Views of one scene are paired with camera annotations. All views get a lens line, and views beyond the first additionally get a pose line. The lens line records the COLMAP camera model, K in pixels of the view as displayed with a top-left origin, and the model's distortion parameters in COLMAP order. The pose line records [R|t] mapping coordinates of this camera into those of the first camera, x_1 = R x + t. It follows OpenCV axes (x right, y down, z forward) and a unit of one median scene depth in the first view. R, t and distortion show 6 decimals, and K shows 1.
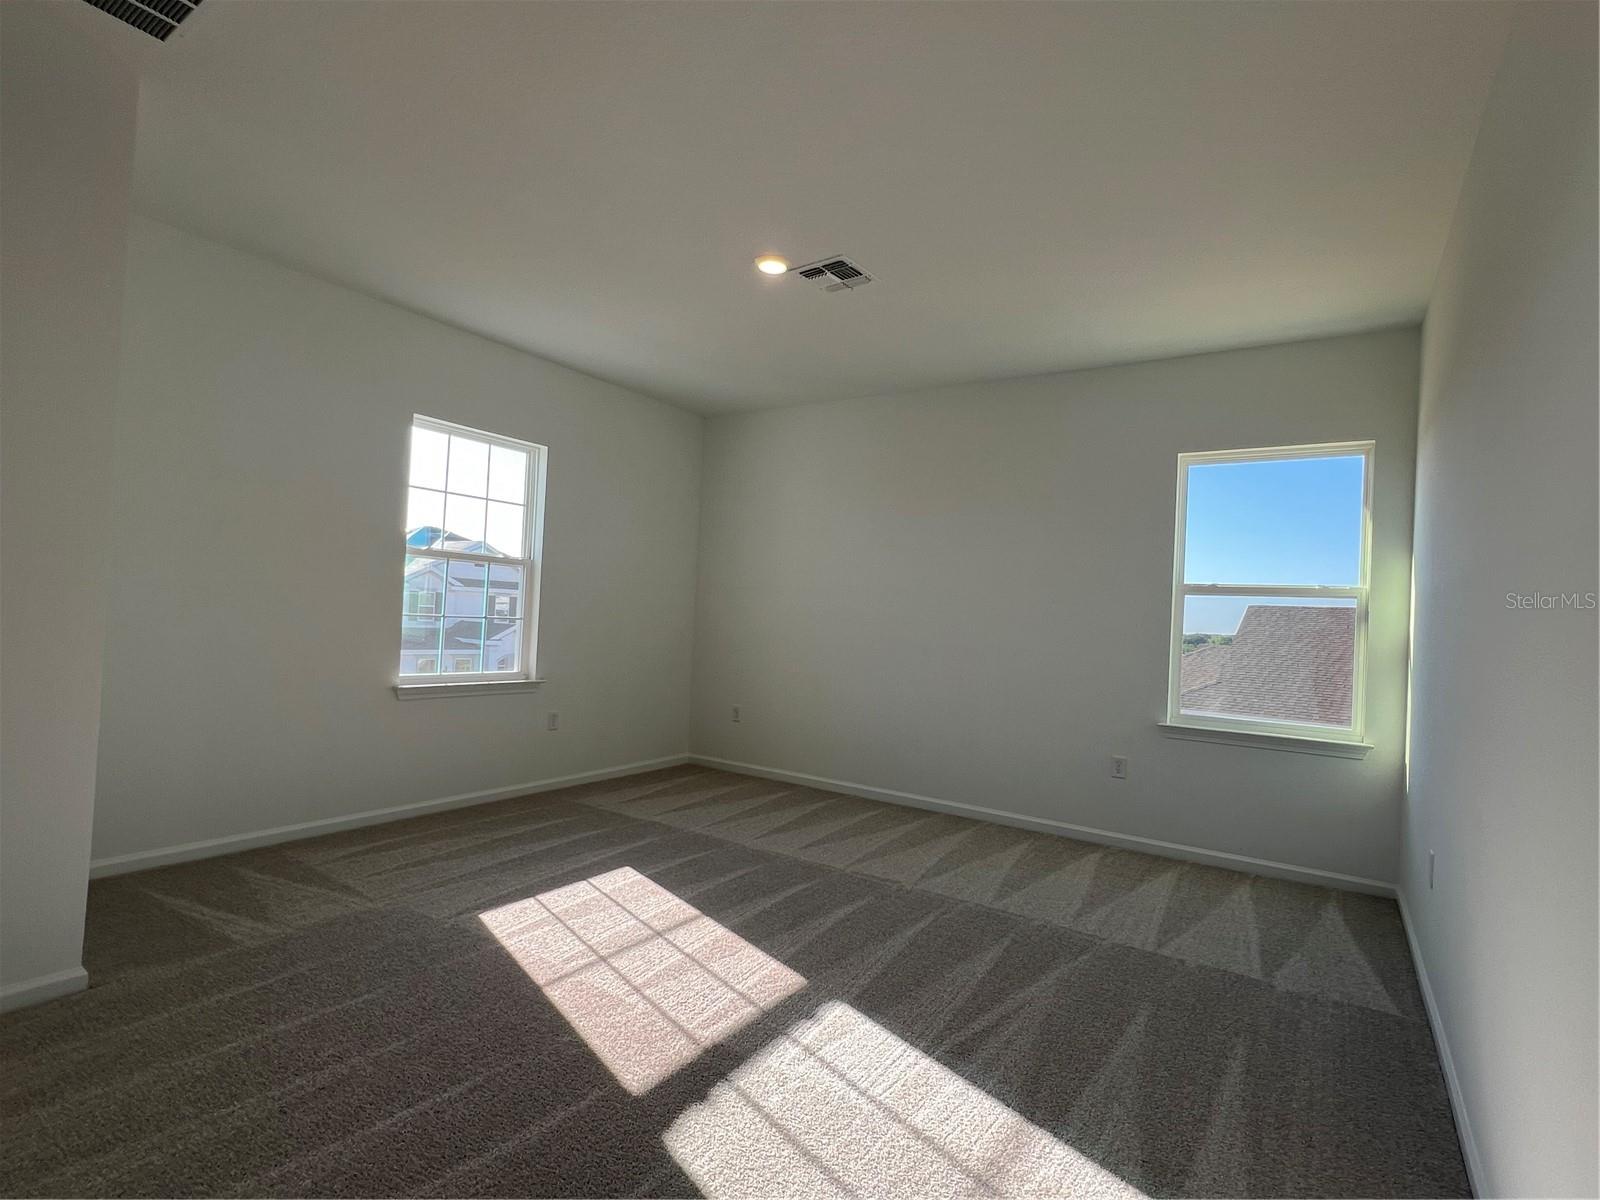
lens RADIAL K [[784.6, 0, 802.2], [0, 784.6, 607.0], [0, 0, 1]] dist [-0.001247, -0.000089]
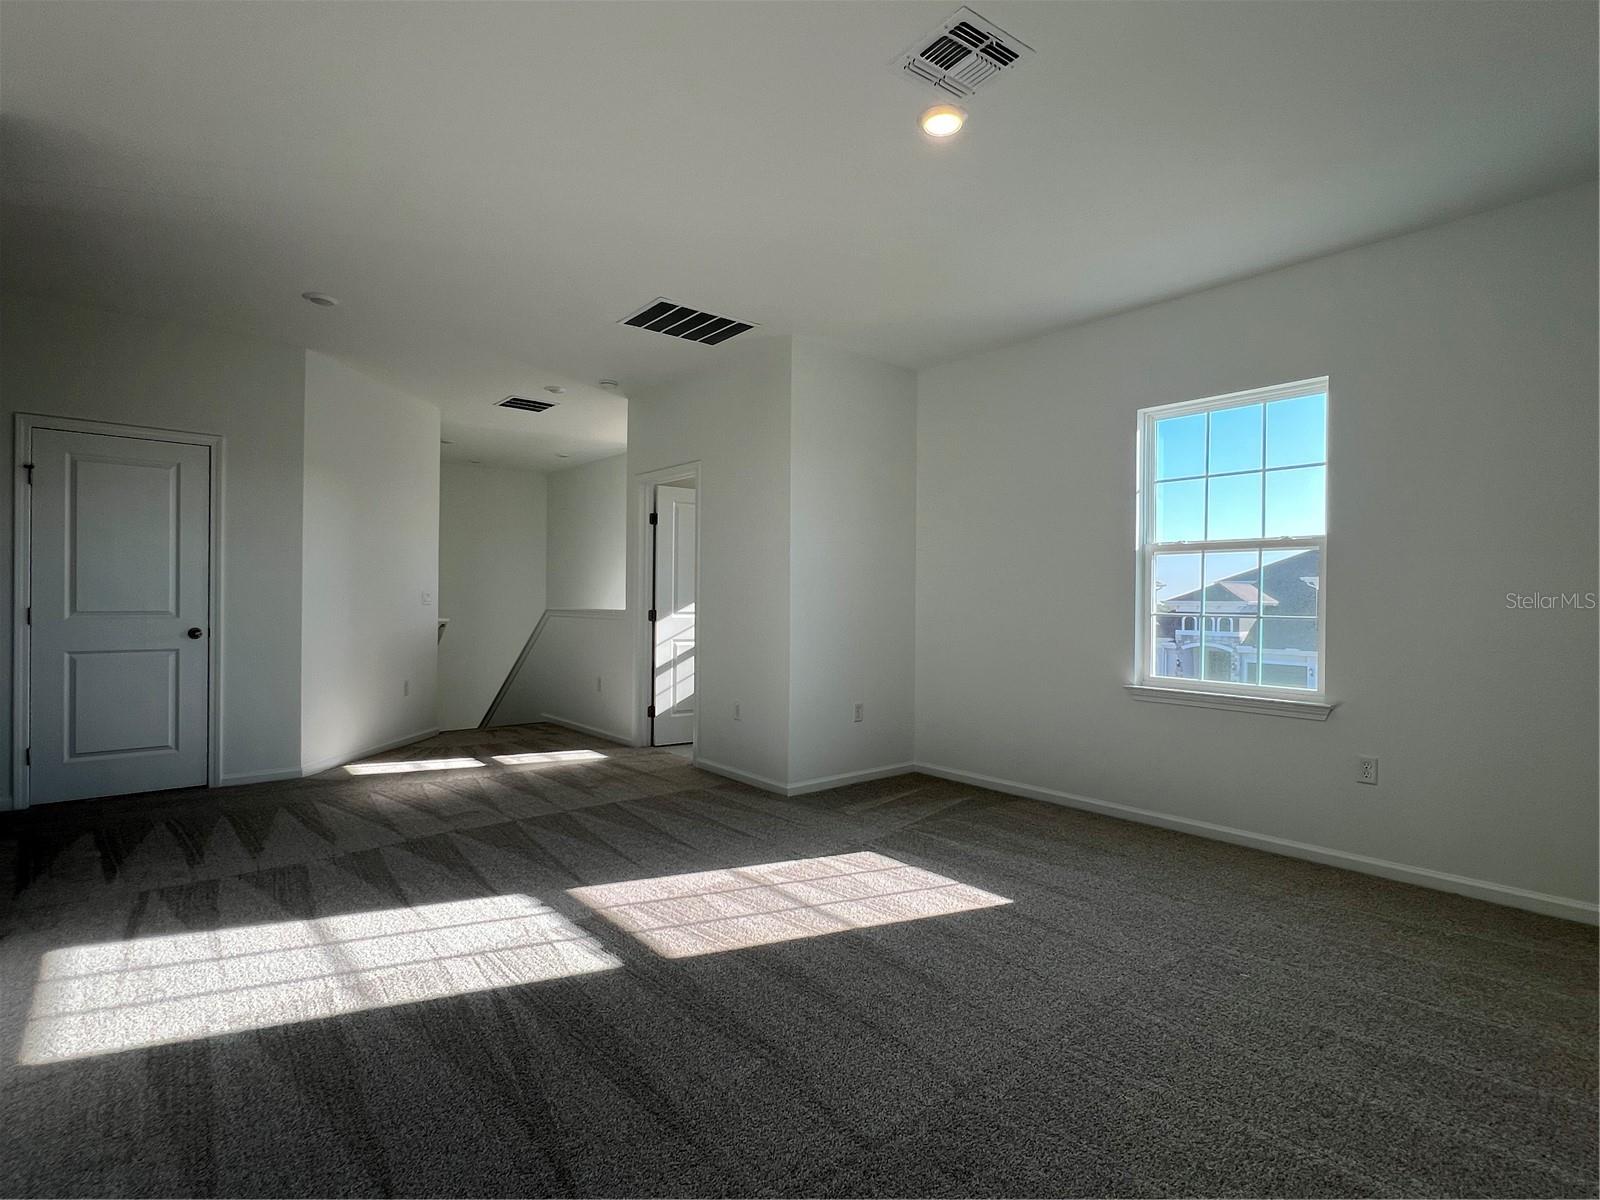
lens RADIAL K [[784.6, 0, 802.2], [0, 784.6, 607.0], [0, 0, 1]] dist [-0.001247, -0.000089]
pose [[-0.267535, -0.042065, -0.962629, 0.686509], [-0.012146, 0.999114, -0.040284, 0.056234], [0.963471, 0.000914, -0.267809, 1.056279]]
